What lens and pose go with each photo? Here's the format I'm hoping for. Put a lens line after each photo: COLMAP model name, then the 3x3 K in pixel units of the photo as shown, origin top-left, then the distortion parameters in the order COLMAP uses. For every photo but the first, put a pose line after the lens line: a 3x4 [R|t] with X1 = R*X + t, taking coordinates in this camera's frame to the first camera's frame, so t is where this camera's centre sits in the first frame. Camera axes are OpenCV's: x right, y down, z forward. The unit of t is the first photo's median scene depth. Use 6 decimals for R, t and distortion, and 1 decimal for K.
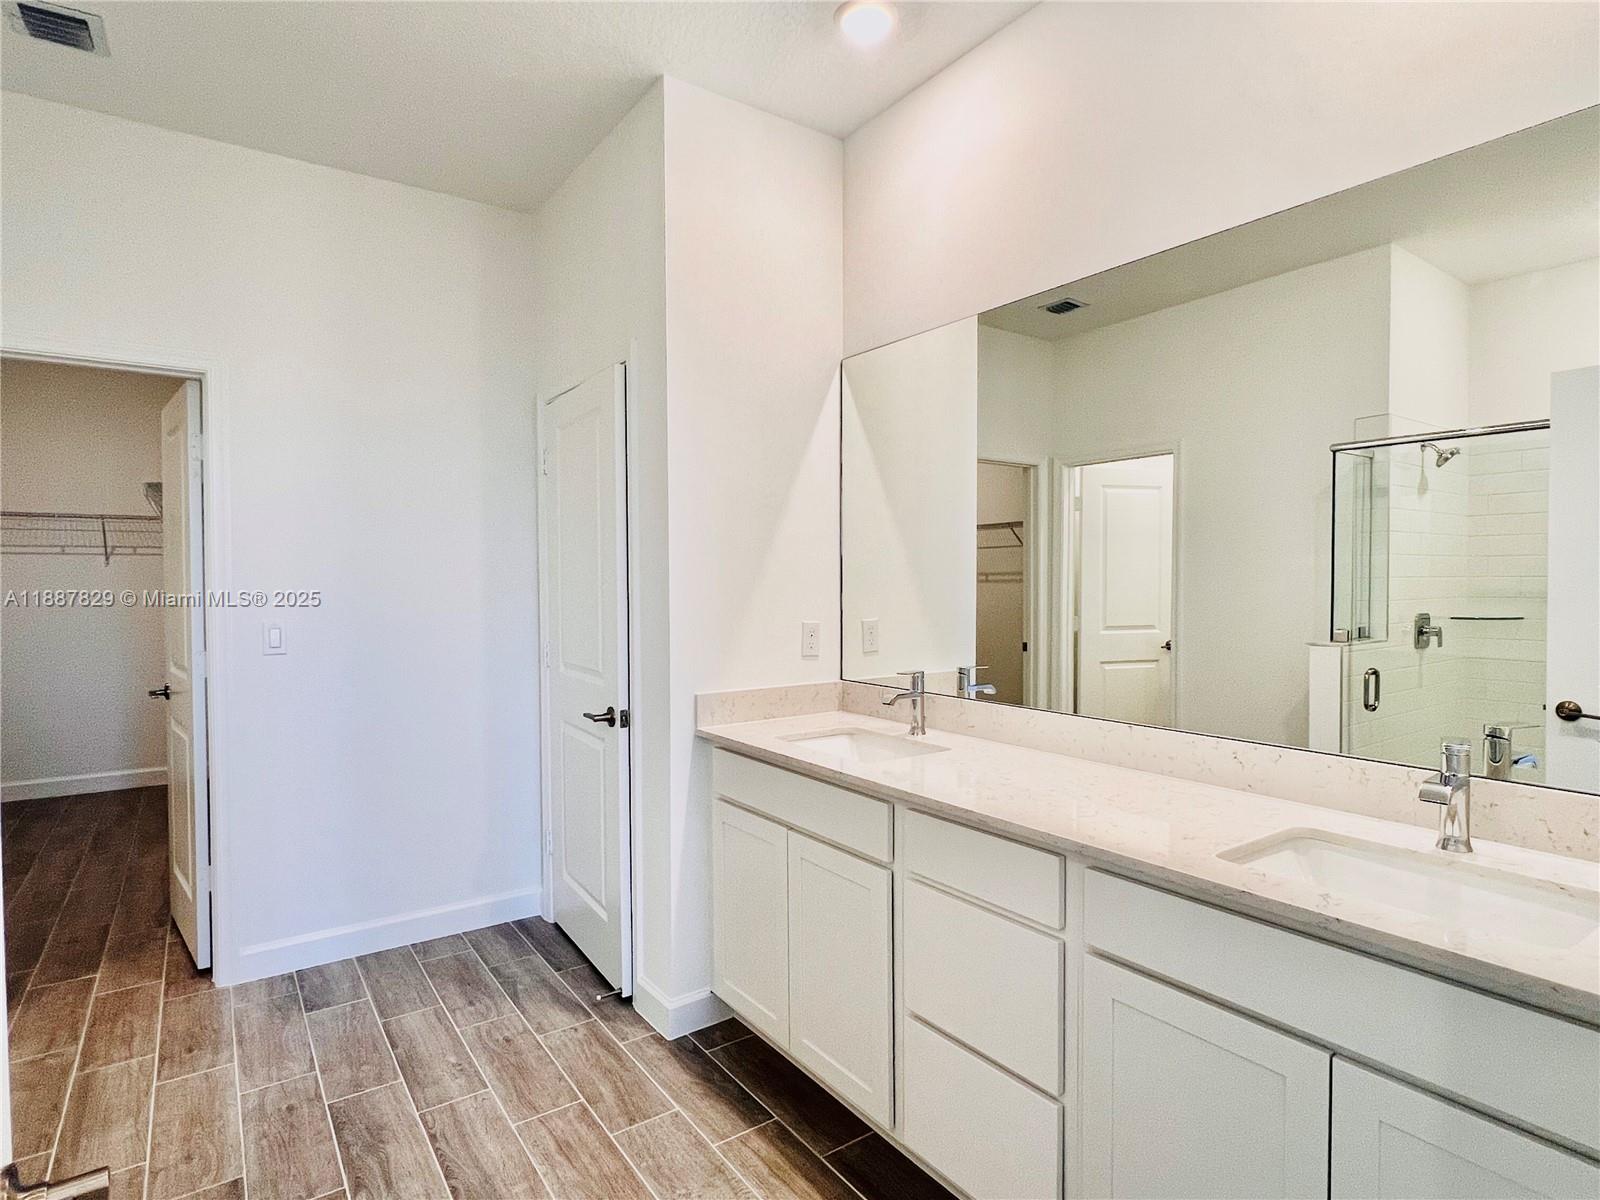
lens RADIAL K [[874.4, 0, 797.0], [0, 874.4, 597.3], [0, 0, 1]] dist [0.000005, 0.000166]
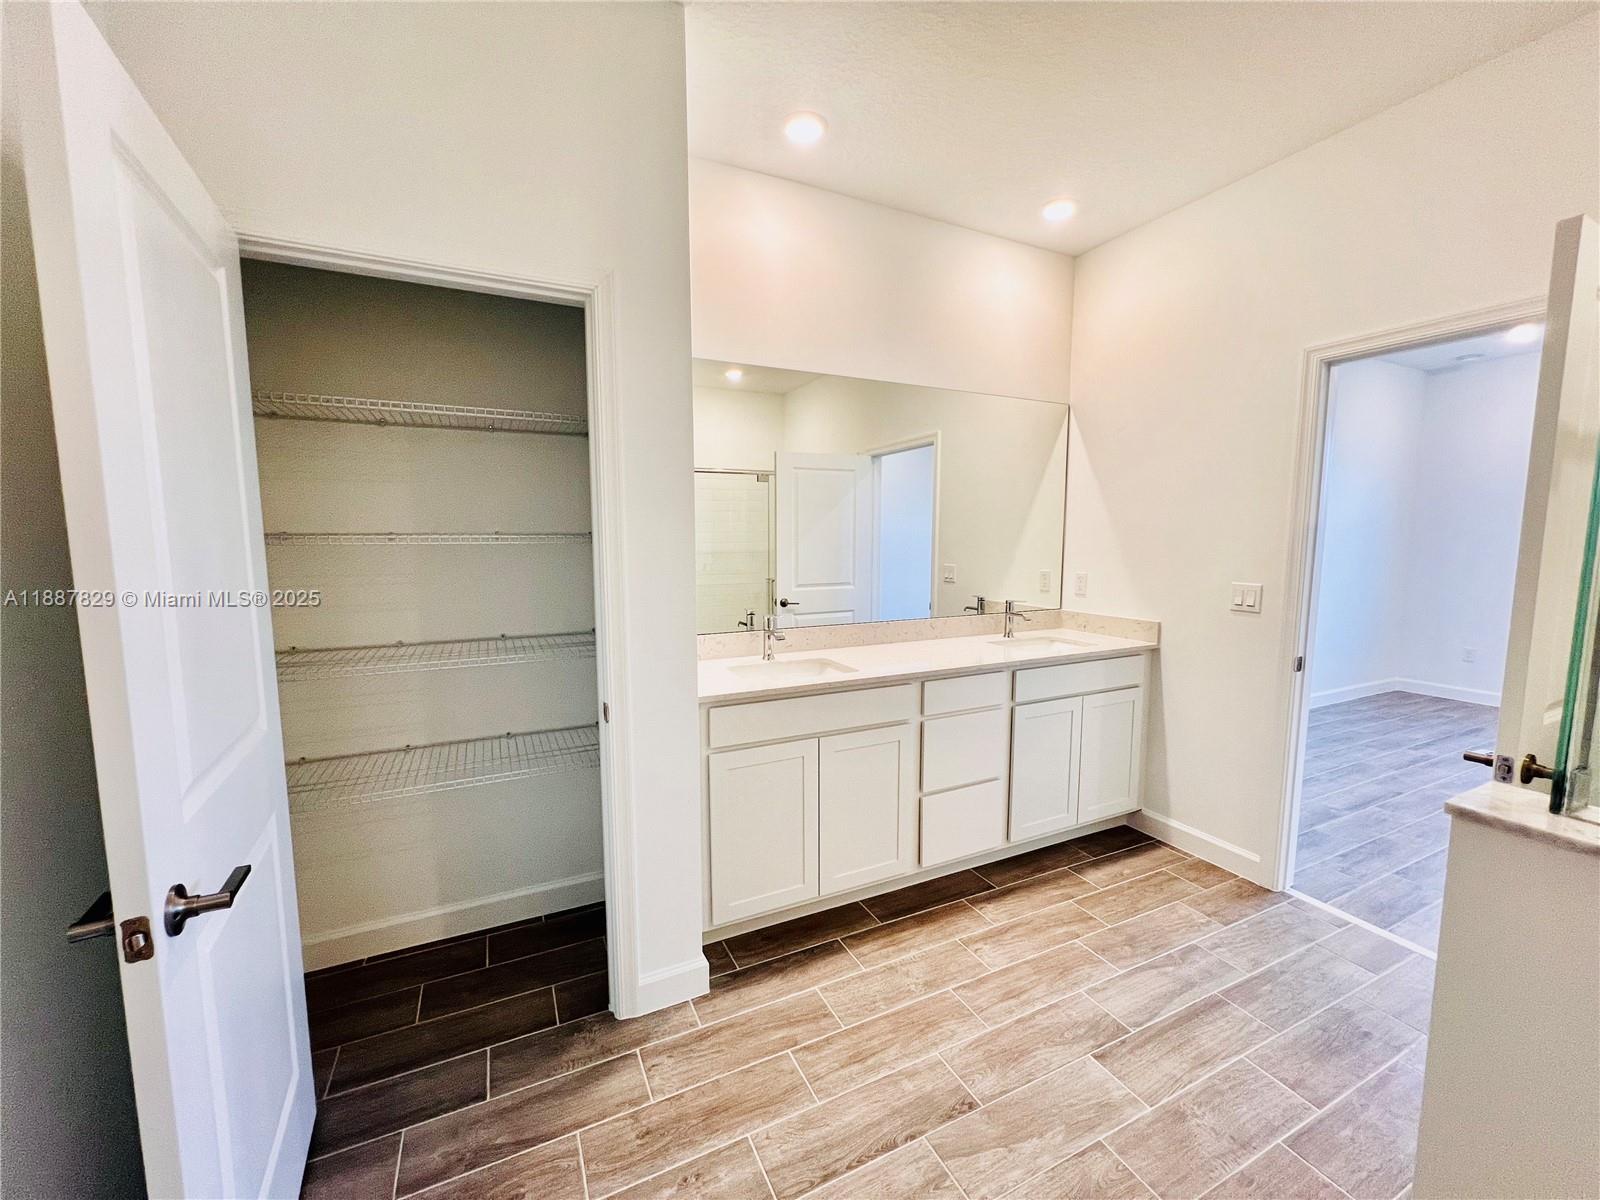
lens RADIAL K [[642.0, 0, 802.0], [0, 642.0, 602.7], [0, 0, 1]] dist [-0.000866, 0.000185]
pose [[0.151000, -0.098850, 0.983579, -0.929400], [0.029191, 0.995000, 0.095517, -0.036899], [-0.988103, 0.014288, 0.153131, 0.837358]]
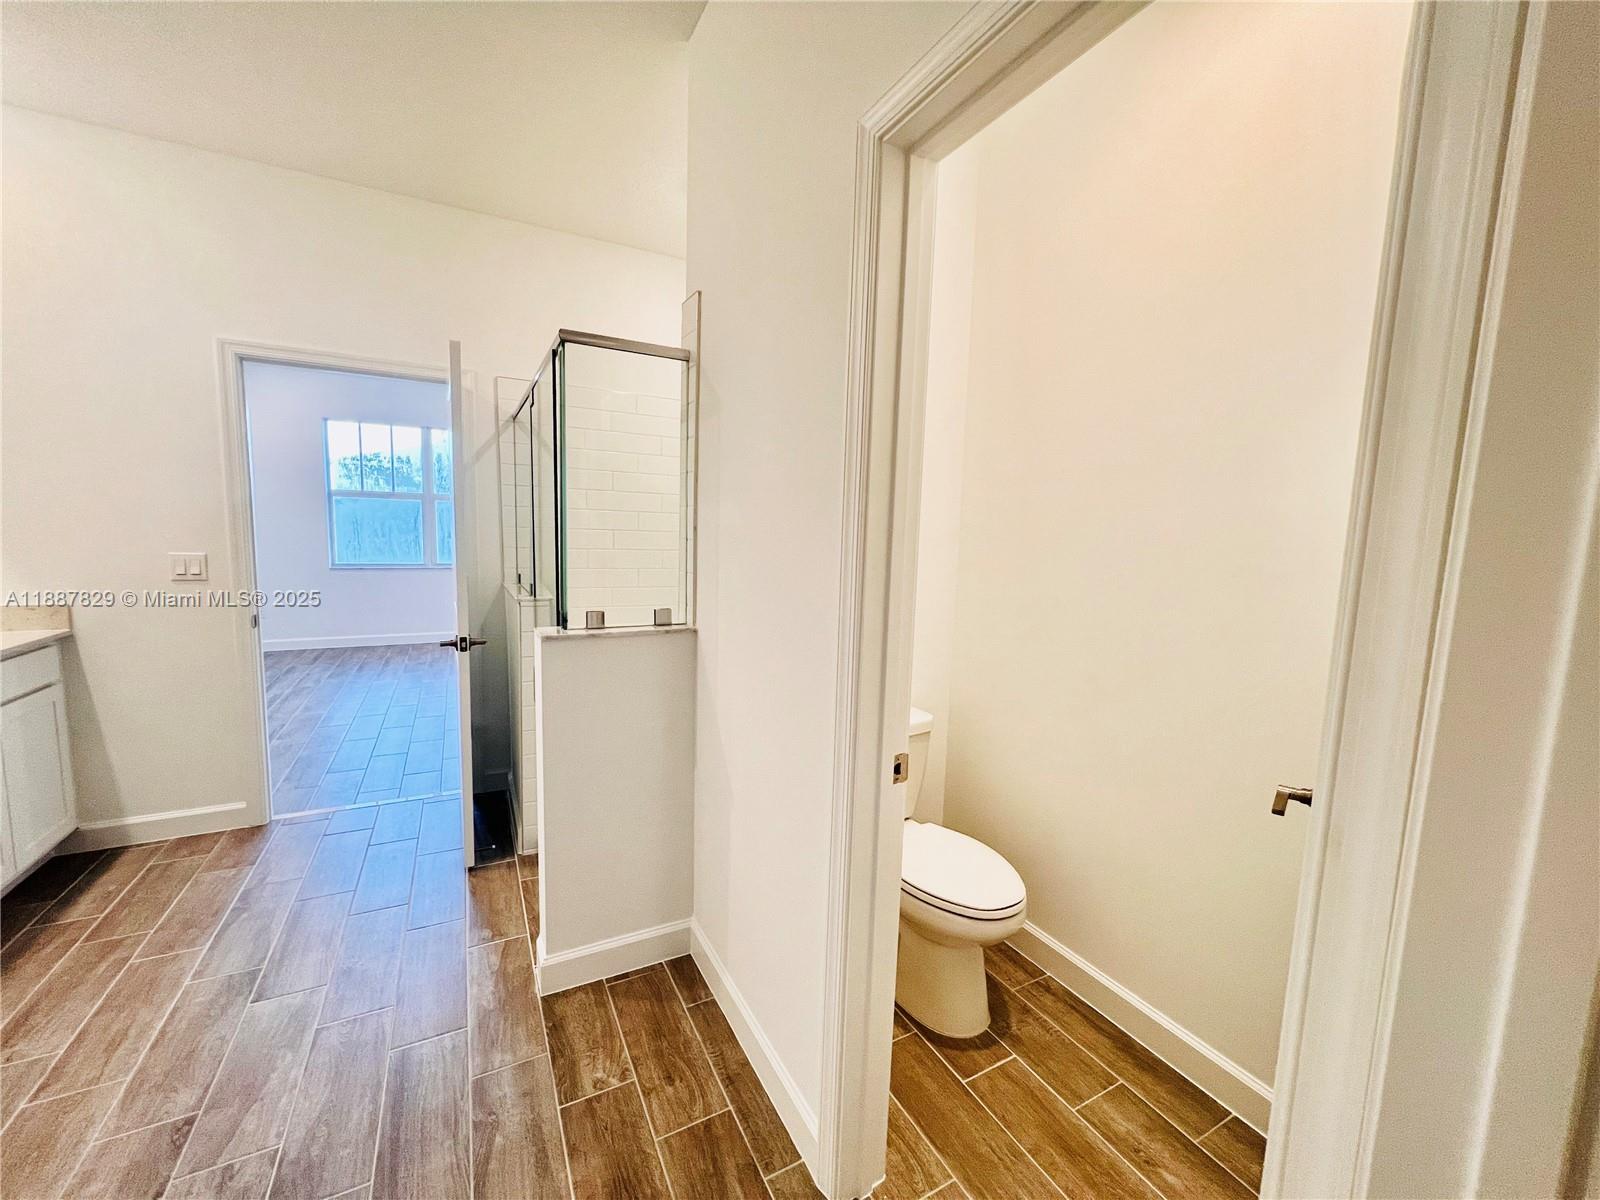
lens RADIAL K [[642.0, 0, 803.1], [0, 642.0, 597.4], [0, 0, 1]] dist [-0.000866, 0.000185]
pose [[-0.993221, -0.030245, 0.112238, -0.933082], [-0.014787, 0.990587, 0.136086, -0.034448], [-0.115298, 0.133504, -0.984319, 1.249868]]
